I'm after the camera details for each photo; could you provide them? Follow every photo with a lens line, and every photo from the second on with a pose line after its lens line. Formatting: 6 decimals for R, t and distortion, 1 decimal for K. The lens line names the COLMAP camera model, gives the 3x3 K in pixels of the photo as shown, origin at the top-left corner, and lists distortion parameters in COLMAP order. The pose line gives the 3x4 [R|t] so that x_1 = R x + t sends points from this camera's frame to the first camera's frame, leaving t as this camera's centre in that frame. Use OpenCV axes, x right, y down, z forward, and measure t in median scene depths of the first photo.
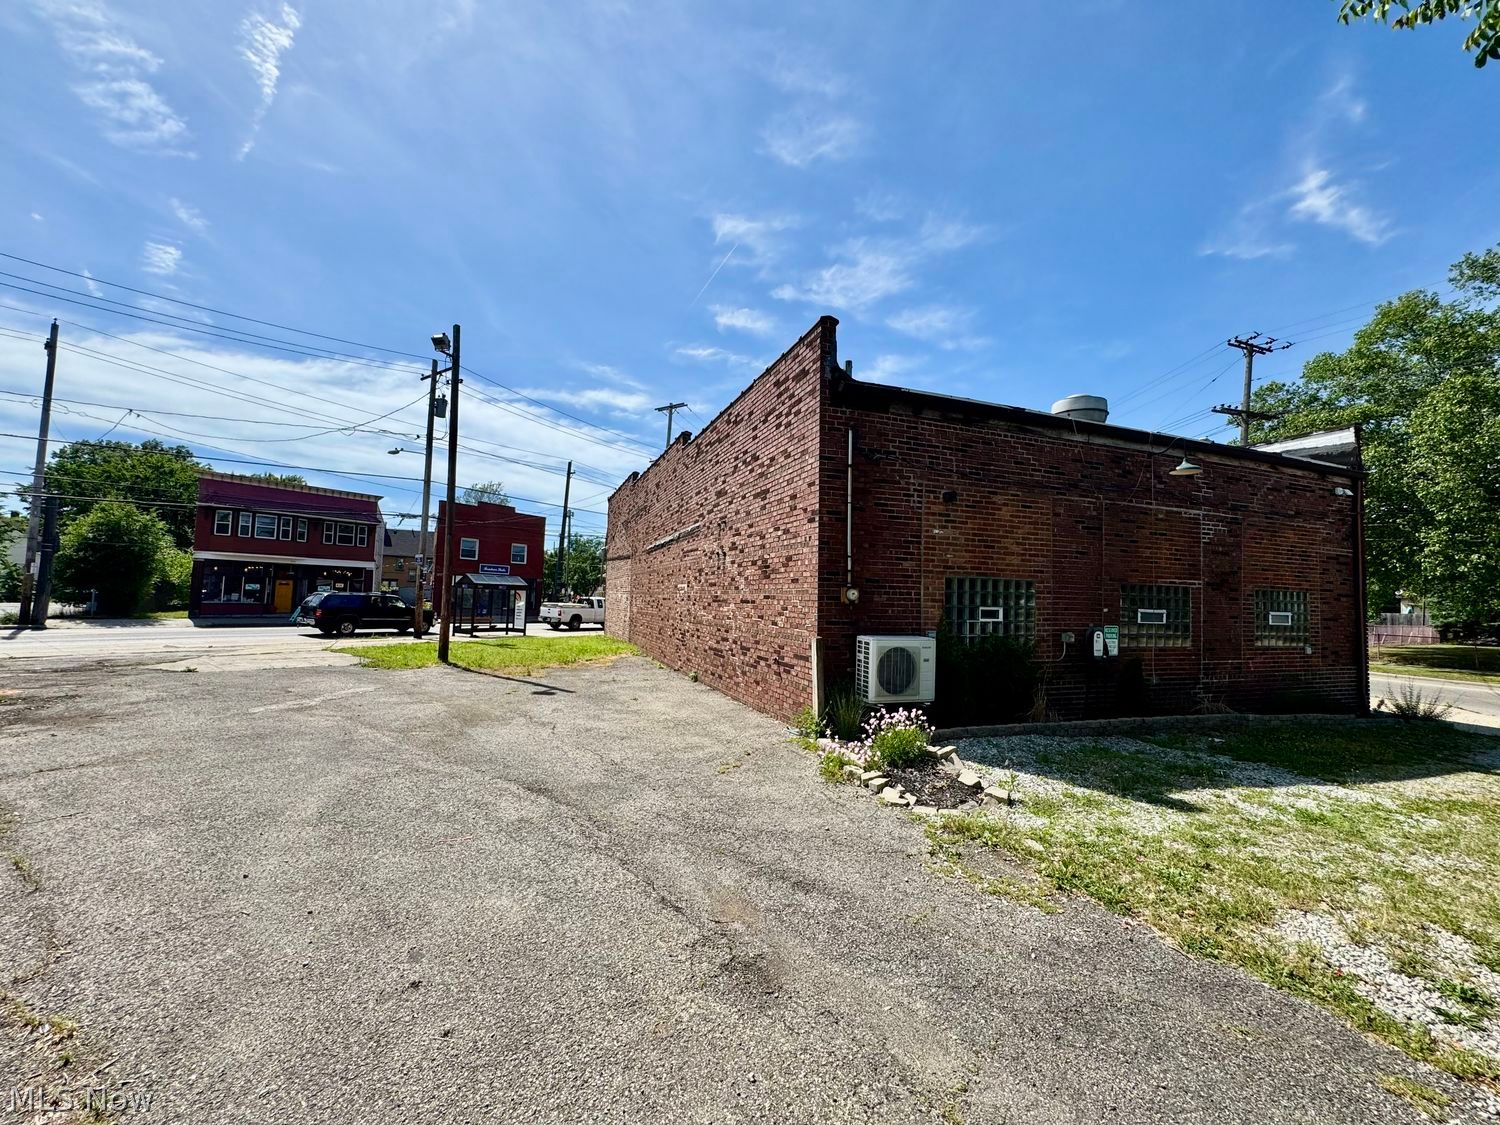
lens RADIAL K [[605.7, 0, 661.4], [0, 605.7, 559.1], [0, 0, 1]] dist [-0.000865, 0.000106]
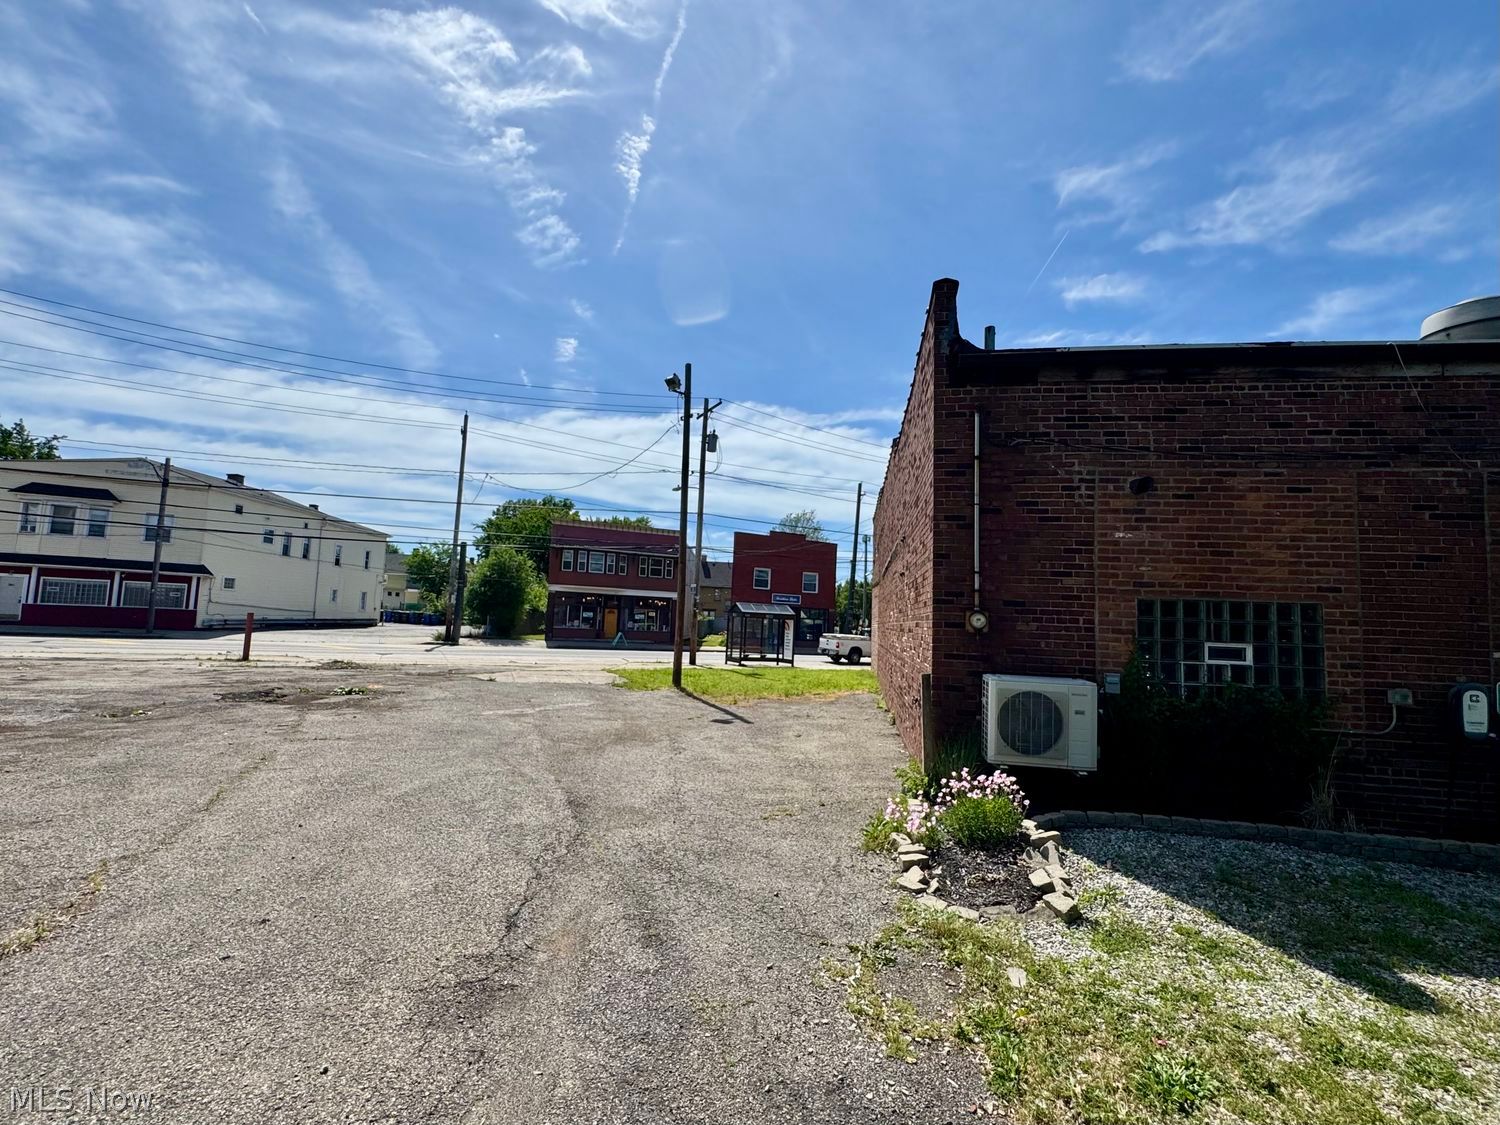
lens RADIAL K [[649.9, 0, 750.0], [0, 649.9, 562.5], [0, 0, 1]] dist [-0.002239, 0.000157]
pose [[0.878548, -0.031492, -0.476615, 0.409499], [0.009576, 0.998785, -0.048343, 0.019017], [0.477558, 0.037908, 0.877782, 0.107692]]
